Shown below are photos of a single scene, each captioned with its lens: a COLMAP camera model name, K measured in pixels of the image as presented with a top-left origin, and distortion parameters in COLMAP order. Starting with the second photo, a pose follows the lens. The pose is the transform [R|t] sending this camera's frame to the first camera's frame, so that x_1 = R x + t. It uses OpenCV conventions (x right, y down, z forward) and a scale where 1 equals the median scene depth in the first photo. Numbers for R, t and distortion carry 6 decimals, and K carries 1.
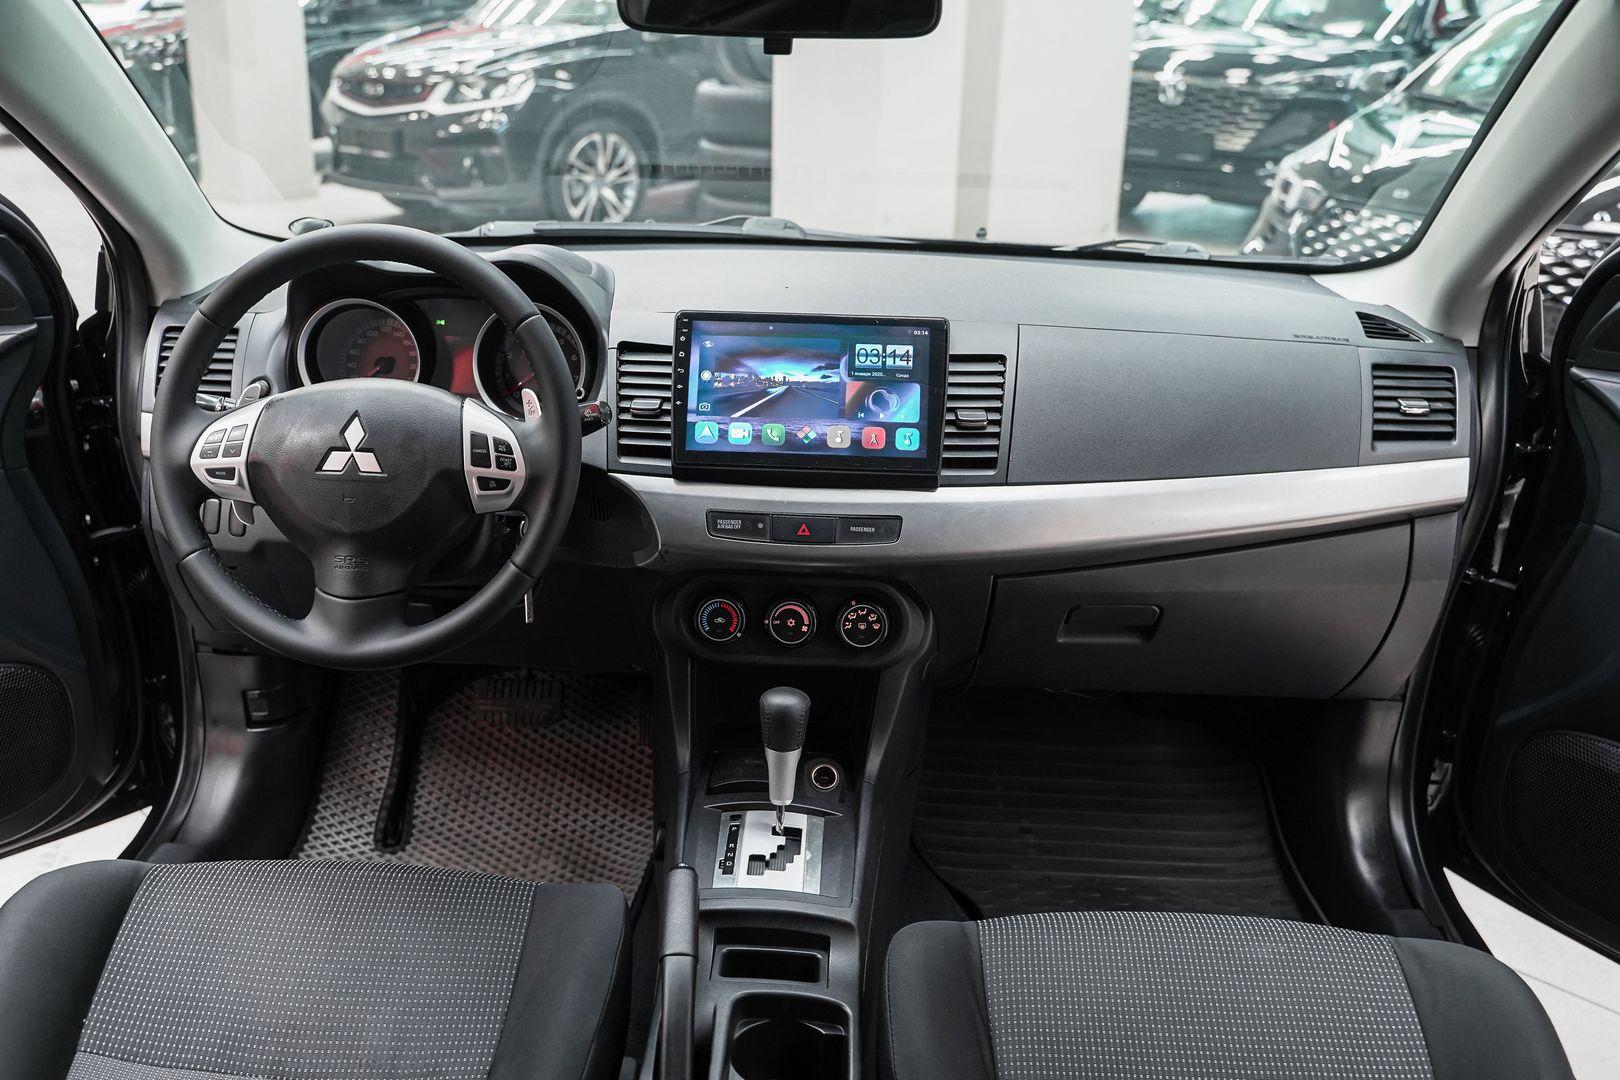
lens RADIAL K [[1431.8, 0, 757.0], [0, 1431.8, 593.8], [0, 0, 1]] dist [-0.097943, 0.020585]
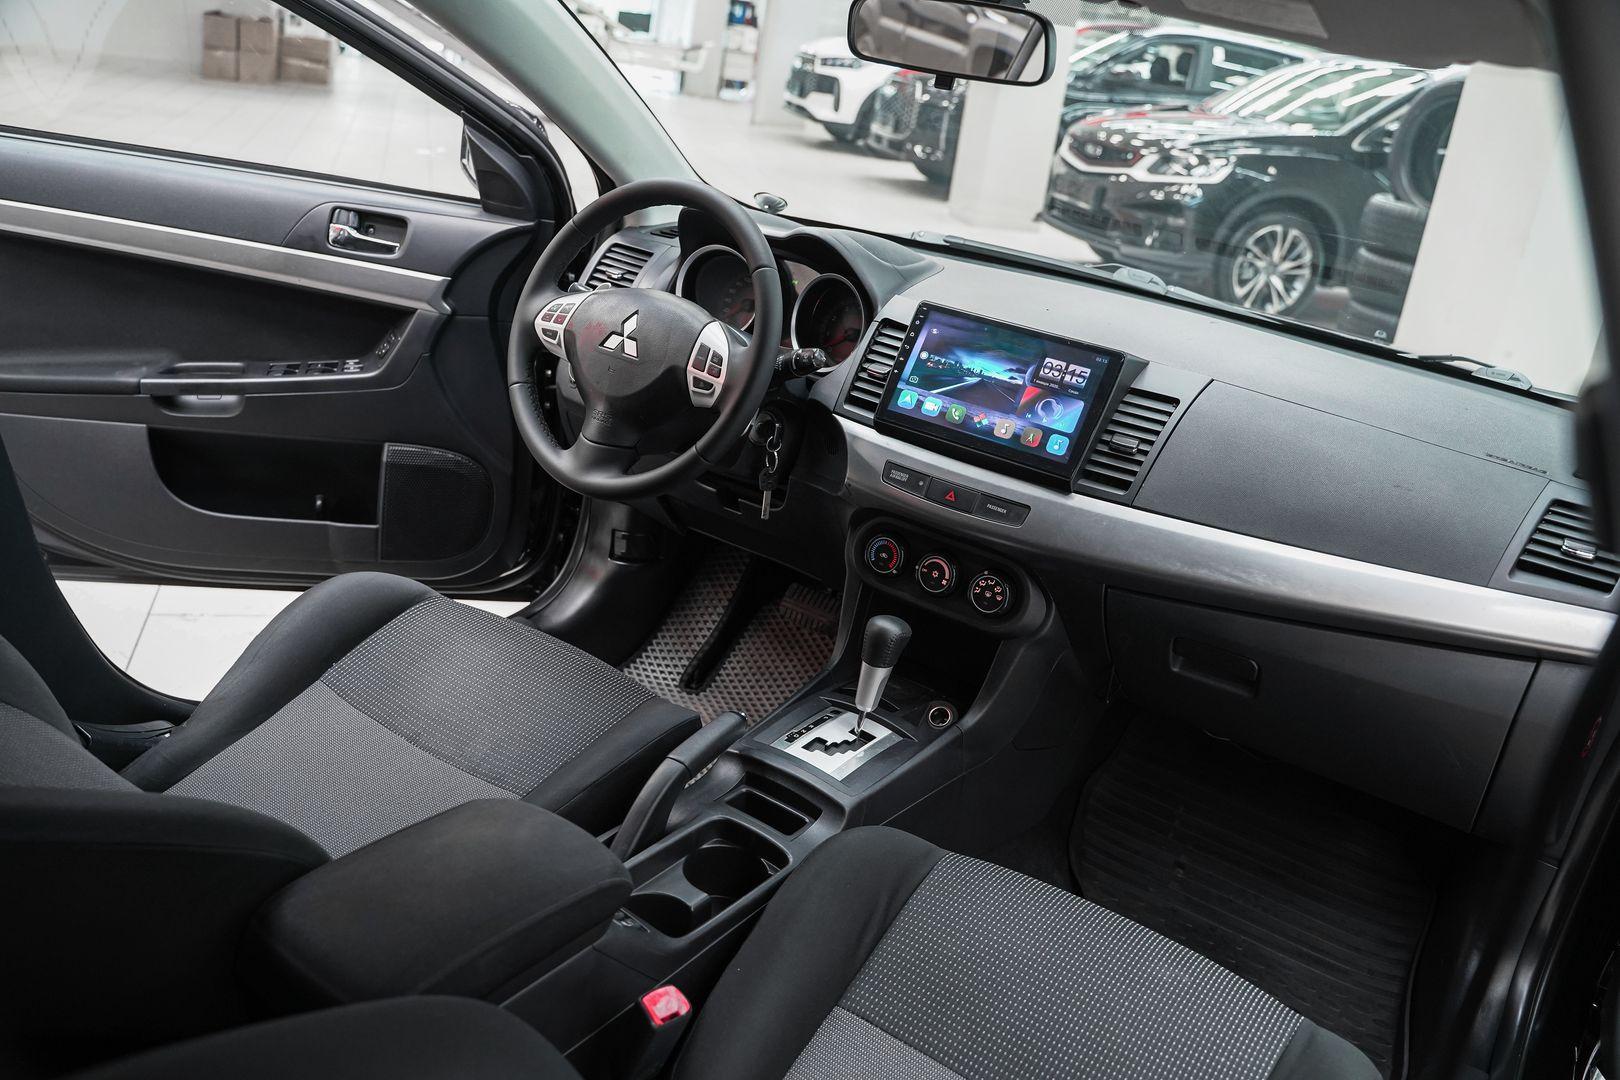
lens RADIAL K [[1338.2, 0, 812.2], [0, 1338.2, 533.1], [0, 0, 1]] dist [-0.106585, 0.037926]
pose [[0.851774, 0.275269, -0.445766, 0.427752], [-0.307174, 0.951653, 0.000714, 0.018866], [0.424411, 0.136320, 0.895149, -0.032334]]
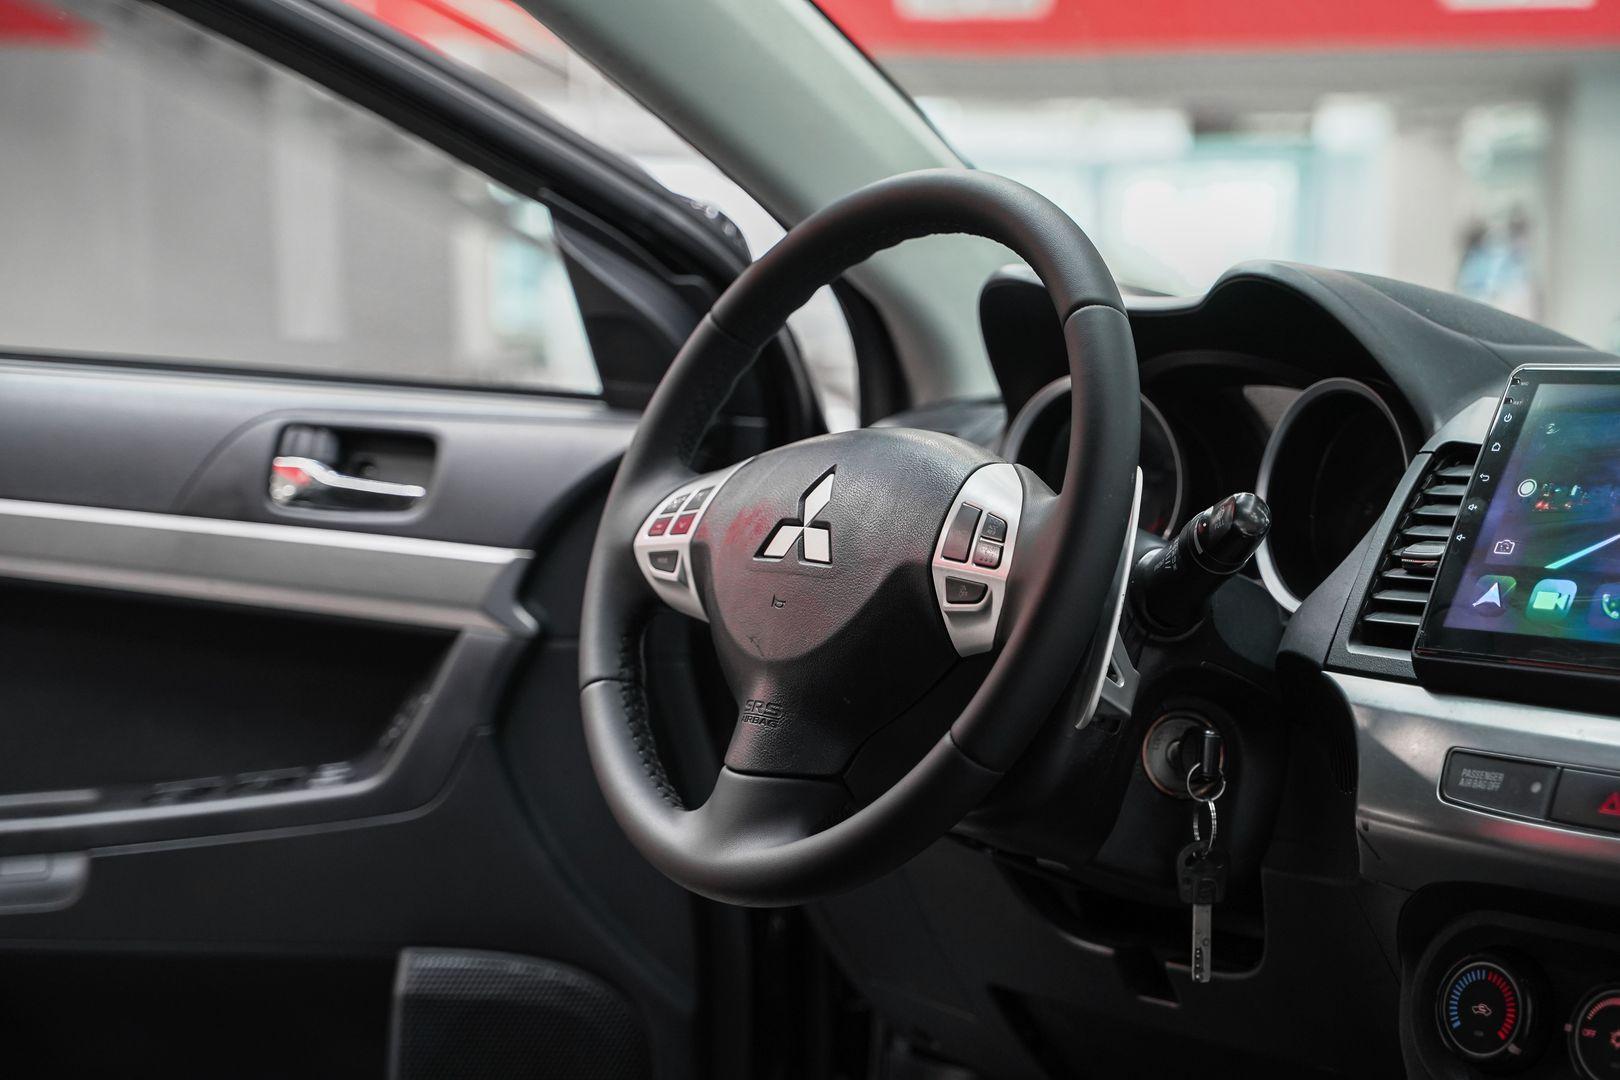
lens RADIAL K [[3181.8, 0, 770.1], [0, 3181.8, 510.5], [0, 0, 1]] dist [0.255009, 0.000000]
pose [[0.673087, 0.025876, -0.739111, 0.595177], [-0.278335, 0.934773, -0.220746, 0.165060], [0.685189, 0.354301, 0.636386, 0.133976]]
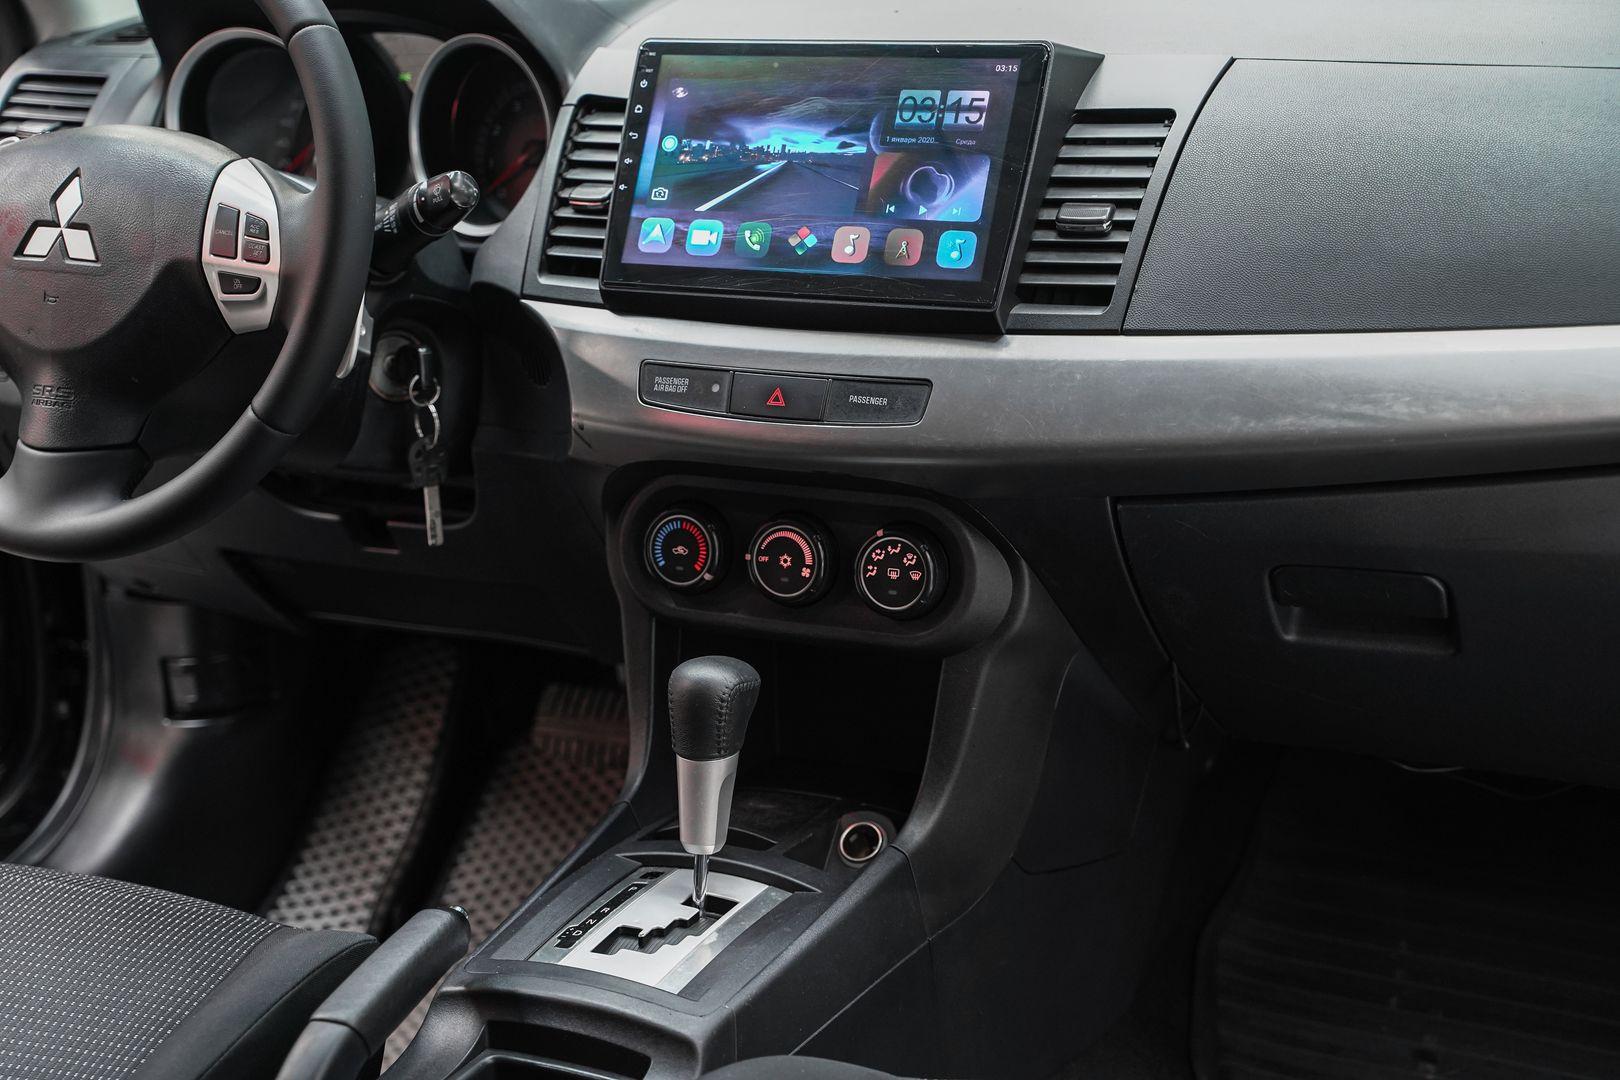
lens RADIAL K [[2696.6, 0, 812.8], [0, 2696.6, 547.5], [0, 0, 1]] dist [0.196009, 0.000000]
pose [[0.914220, 0.059064, -0.400891, 0.493318], [-0.090754, 0.994033, -0.060511, 0.083159], [0.394925, 0.091703, 0.914125, -0.019321]]
